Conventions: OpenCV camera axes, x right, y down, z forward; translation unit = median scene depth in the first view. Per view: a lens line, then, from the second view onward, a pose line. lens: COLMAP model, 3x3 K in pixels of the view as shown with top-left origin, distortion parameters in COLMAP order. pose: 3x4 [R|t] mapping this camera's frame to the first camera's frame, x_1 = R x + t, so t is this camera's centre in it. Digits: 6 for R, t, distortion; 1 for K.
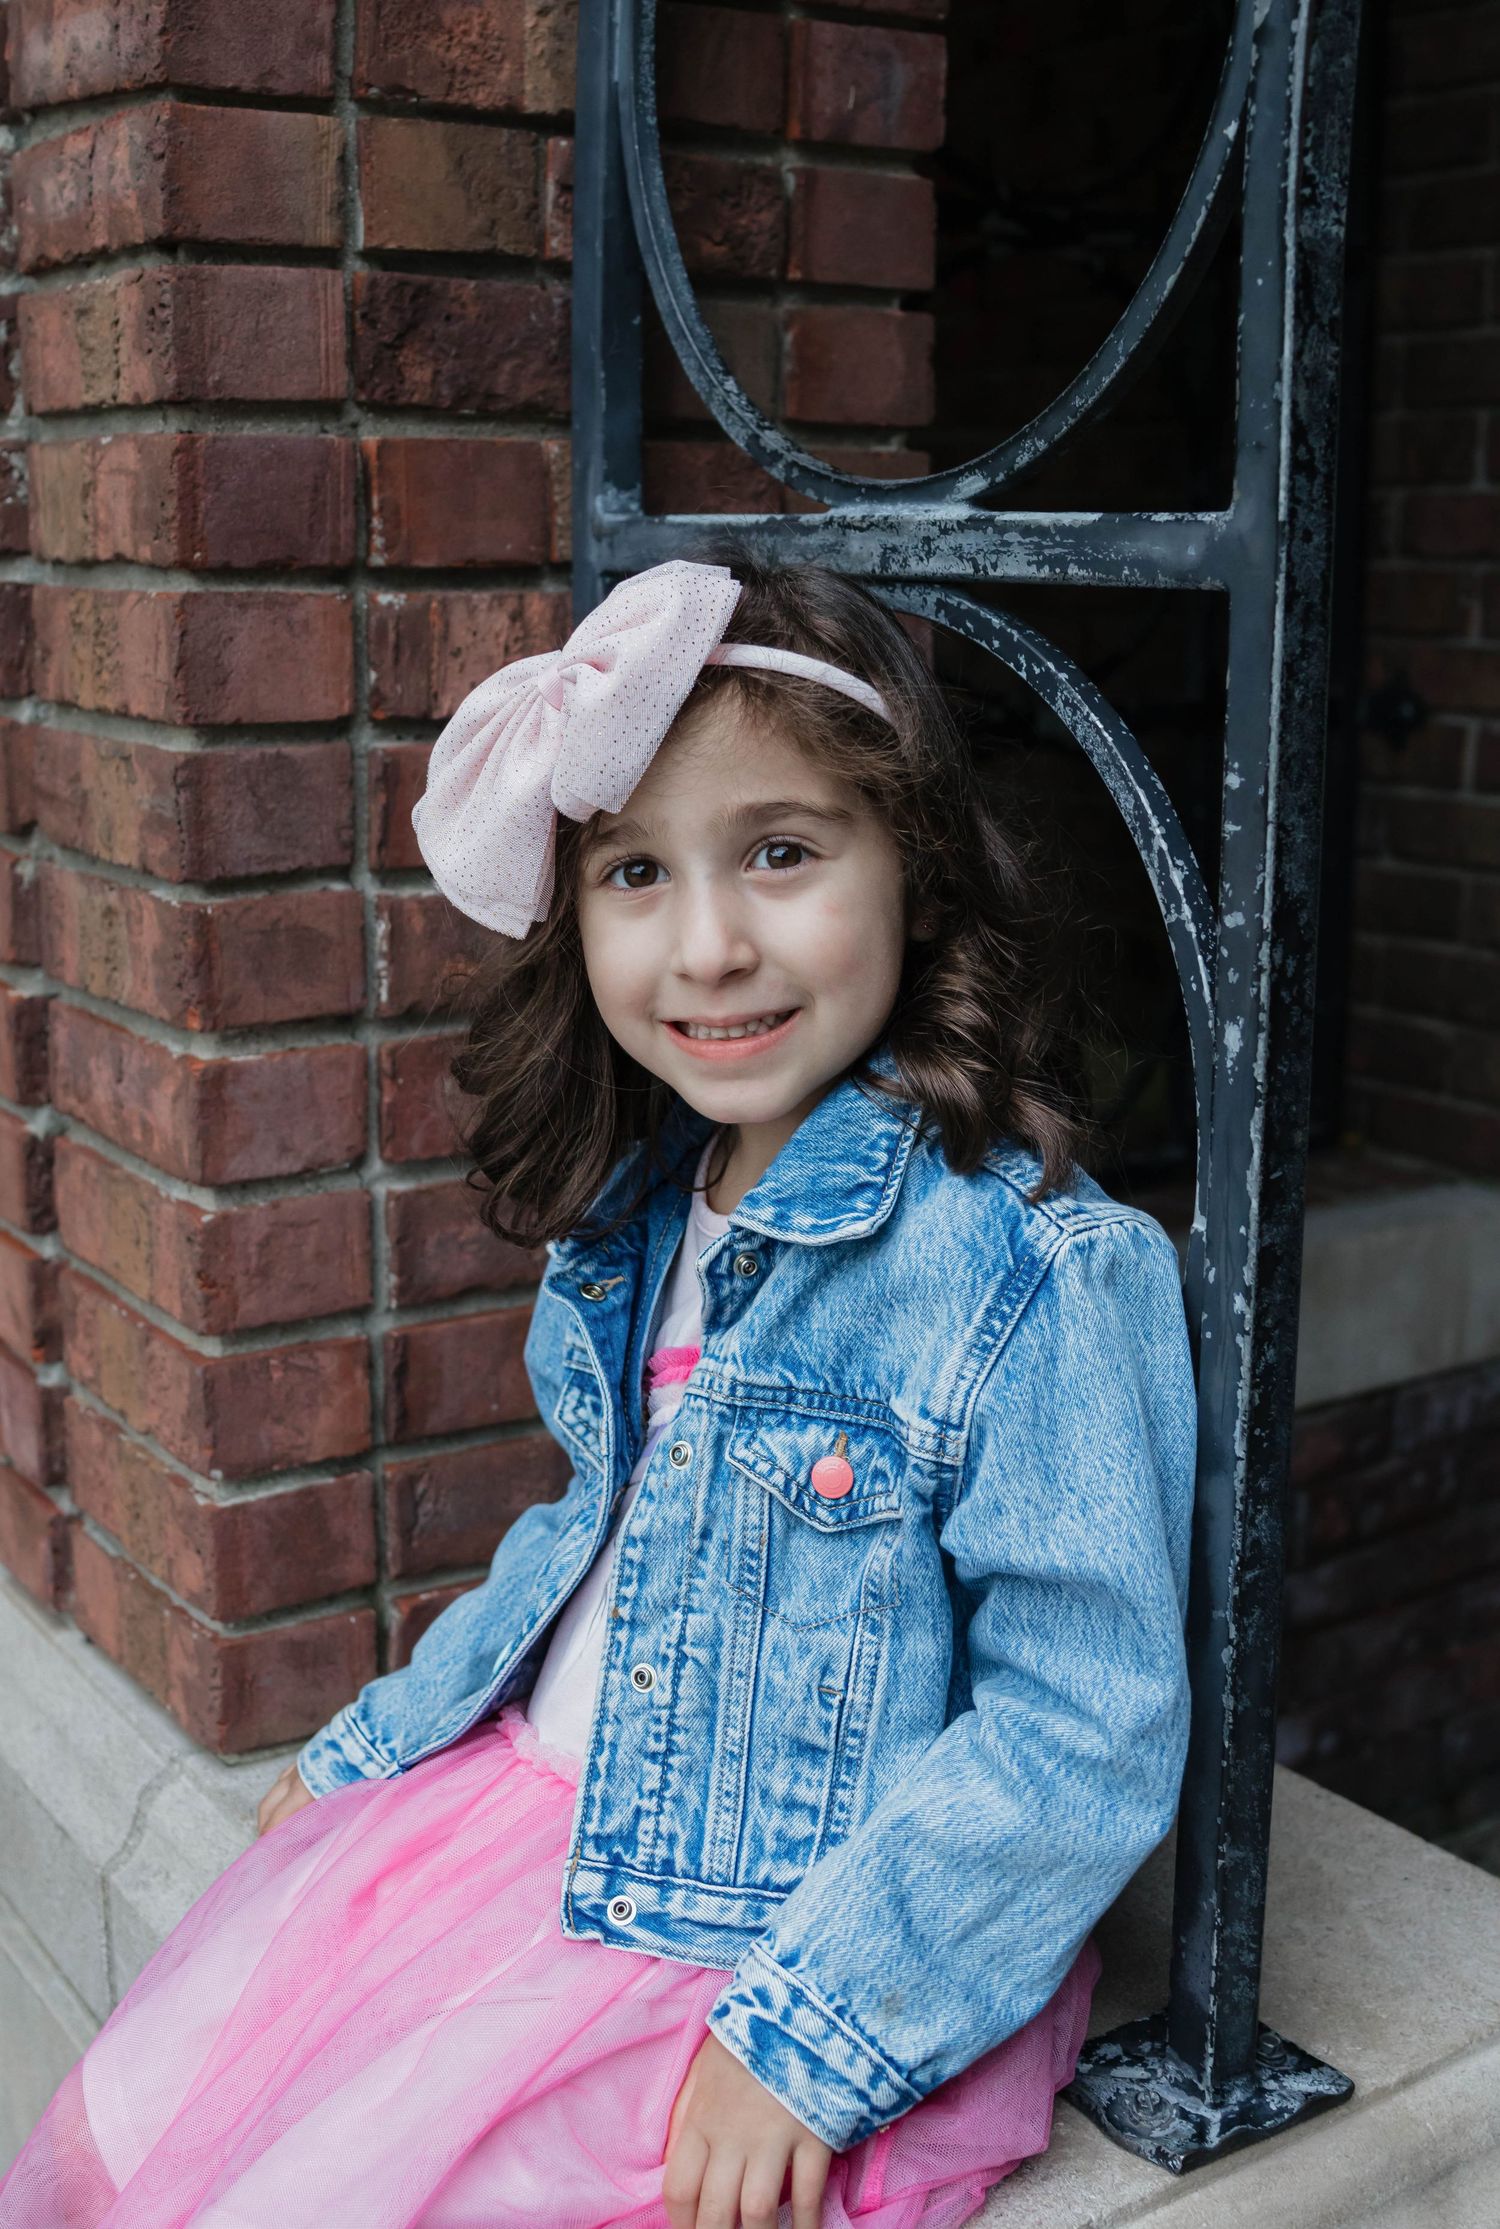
lens RADIAL K [[2753.9, 0, 626.9], [0, 2753.9, 1106.8], [0, 0, 1]] dist [-0.131548, 0.071637]
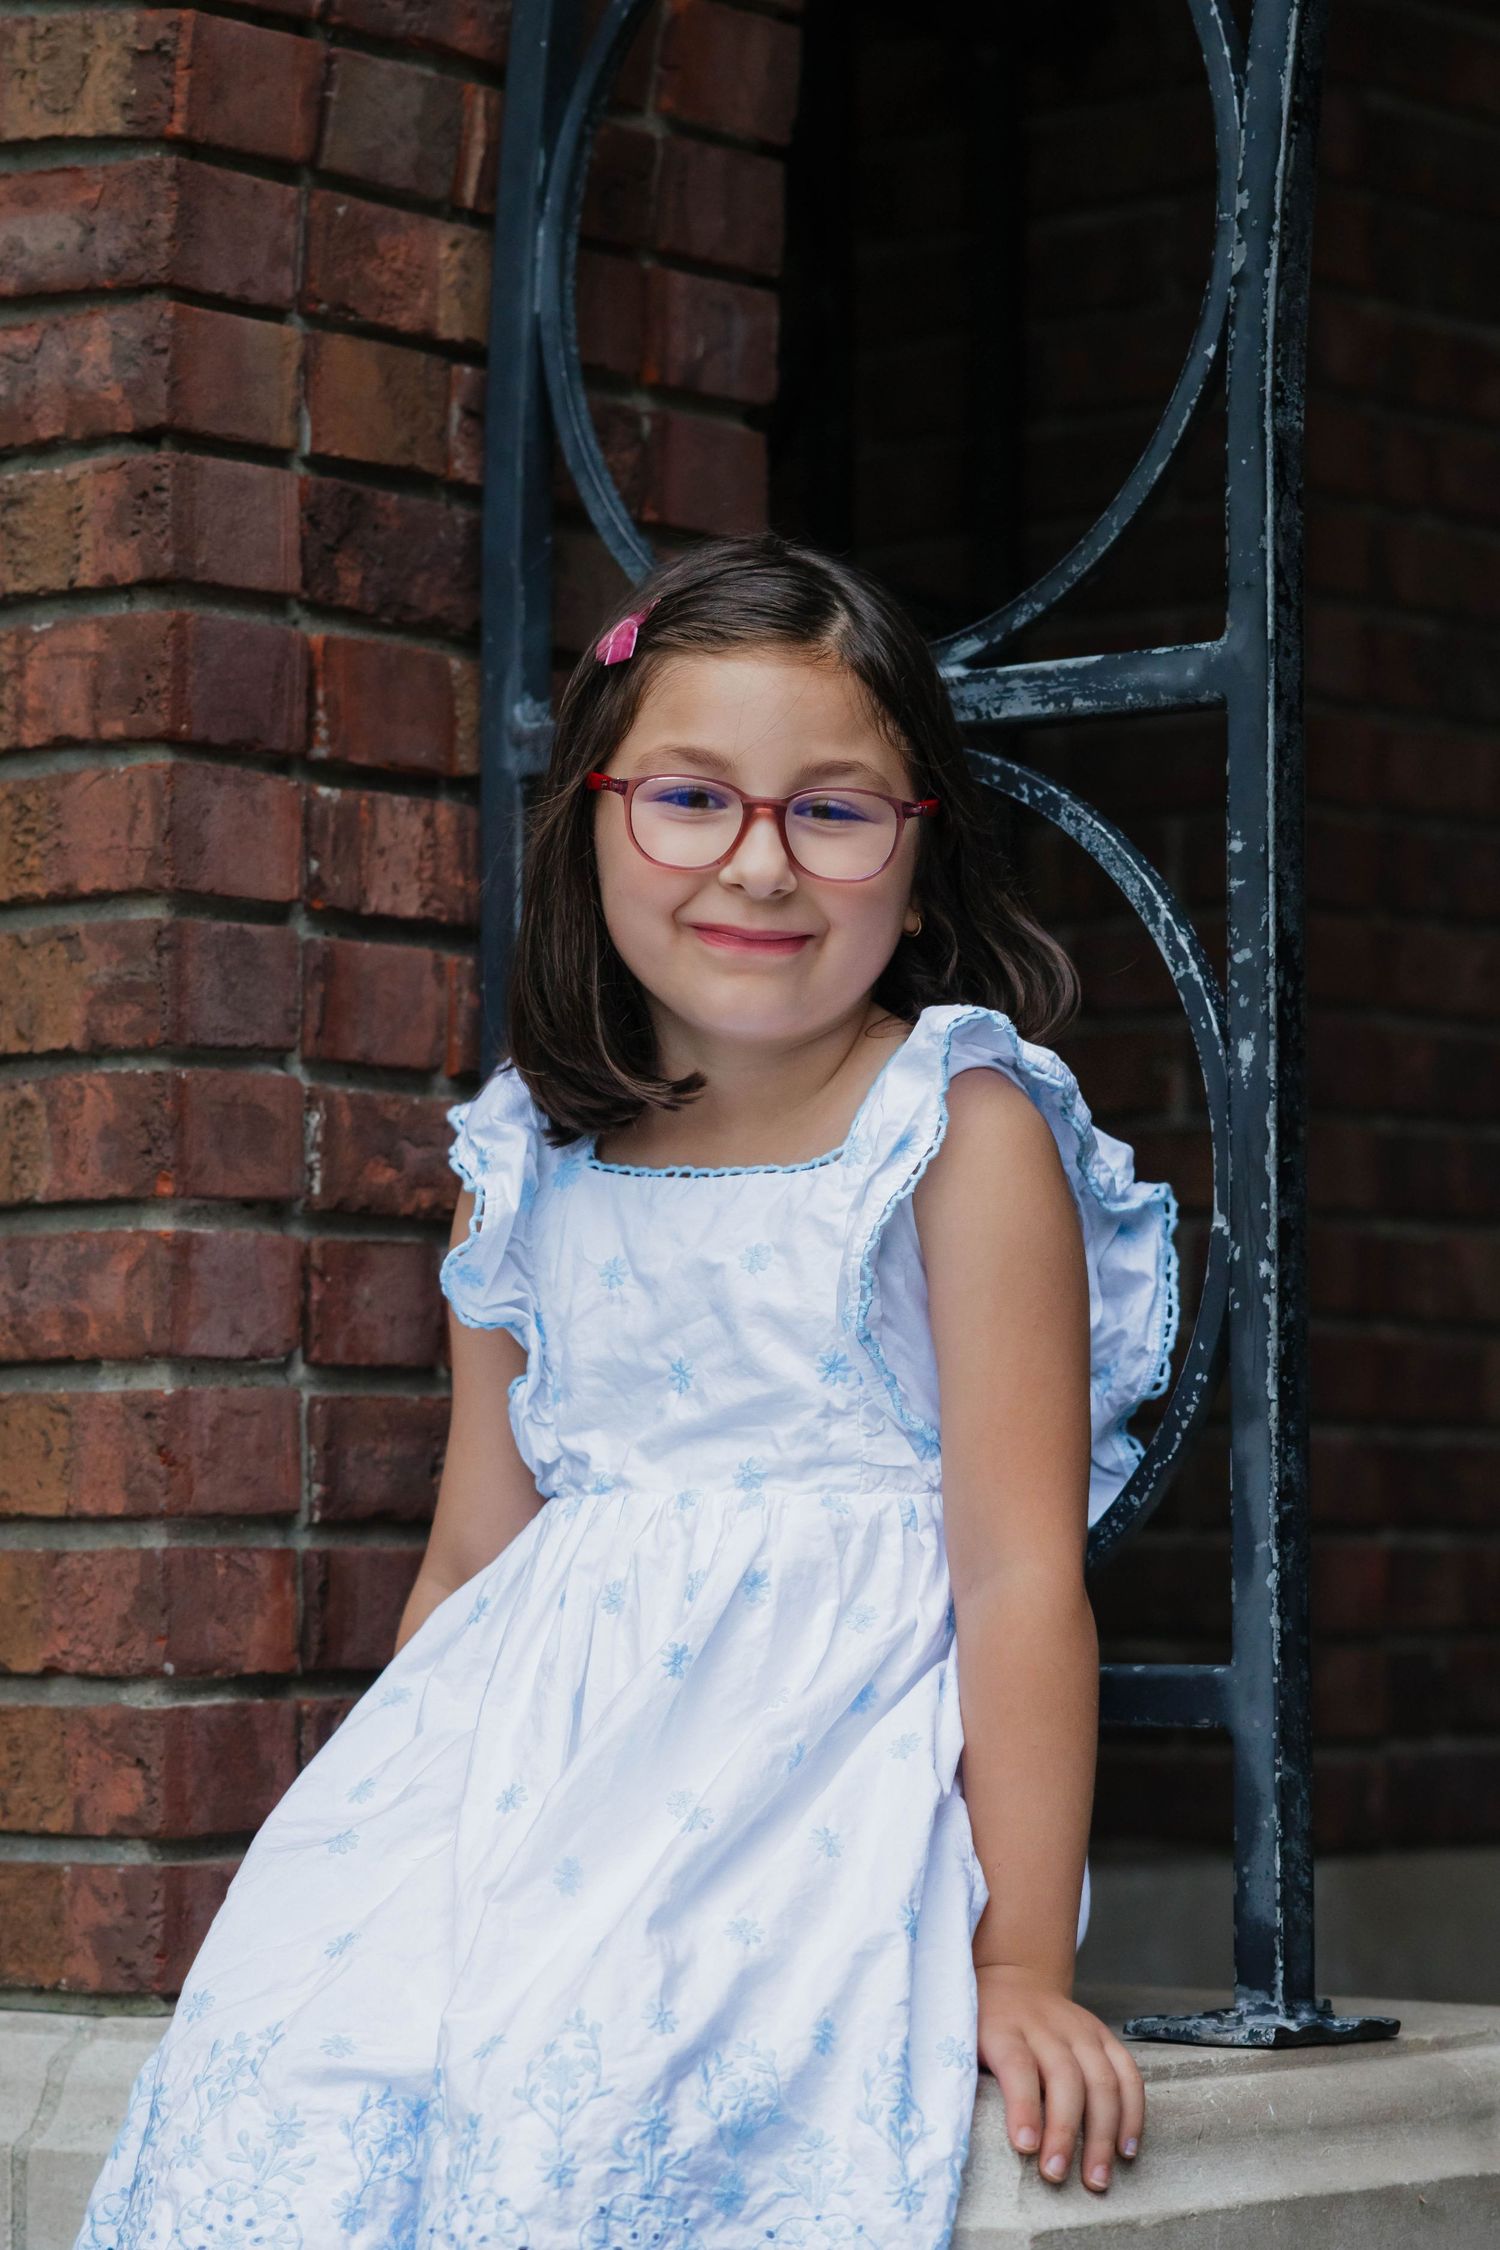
lens RADIAL K [[6595.7, 0, 750.0], [0, 6595.7, 1125.0], [0, 0, 1]] dist [0.078738, -0.503805]
pose [[0.956567, 0.018576, 0.290919, -0.681800], [0.060139, 0.963925, -0.259292, 0.607639], [-0.285241, 0.265526, 0.920942, -1.327896]]
